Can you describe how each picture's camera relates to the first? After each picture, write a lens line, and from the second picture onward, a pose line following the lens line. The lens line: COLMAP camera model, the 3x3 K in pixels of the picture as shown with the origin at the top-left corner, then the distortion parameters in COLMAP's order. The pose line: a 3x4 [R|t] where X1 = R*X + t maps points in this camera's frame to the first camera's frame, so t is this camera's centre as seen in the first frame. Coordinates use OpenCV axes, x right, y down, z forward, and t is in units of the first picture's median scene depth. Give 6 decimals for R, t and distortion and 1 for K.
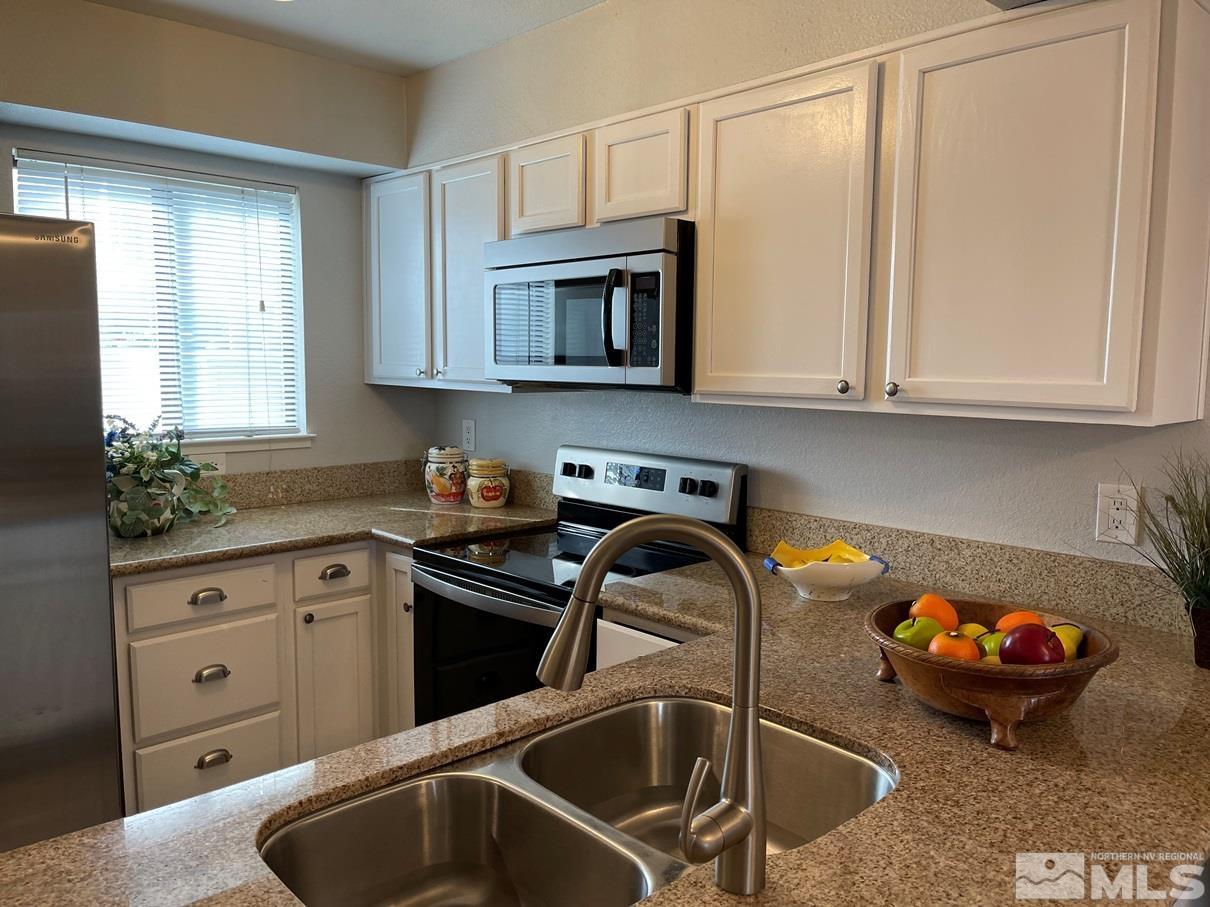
lens RADIAL K [[920.8, 0, 606.1], [0, 920.8, 452.4], [0, 0, 1]] dist [0.011030, -0.009451]
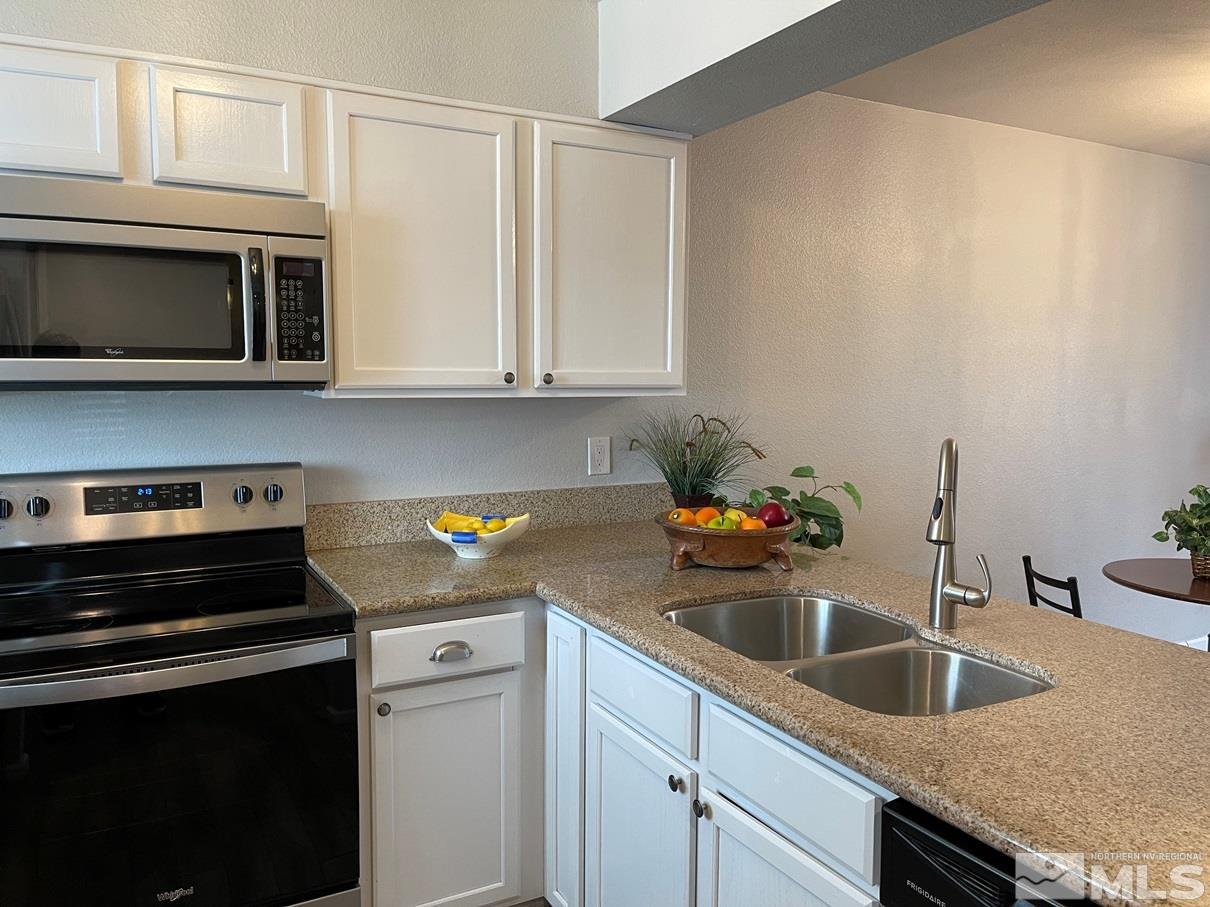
lens RADIAL K [[920.8, 0, 606.0], [0, 920.8, 455.8], [0, 0, 1]] dist [0.011030, -0.009451]
pose [[0.270231, -0.096444, 0.957953, -0.805410], [0.094337, 0.992835, 0.073344, -0.040320], [-0.958163, 0.070550, 0.277393, 0.487205]]
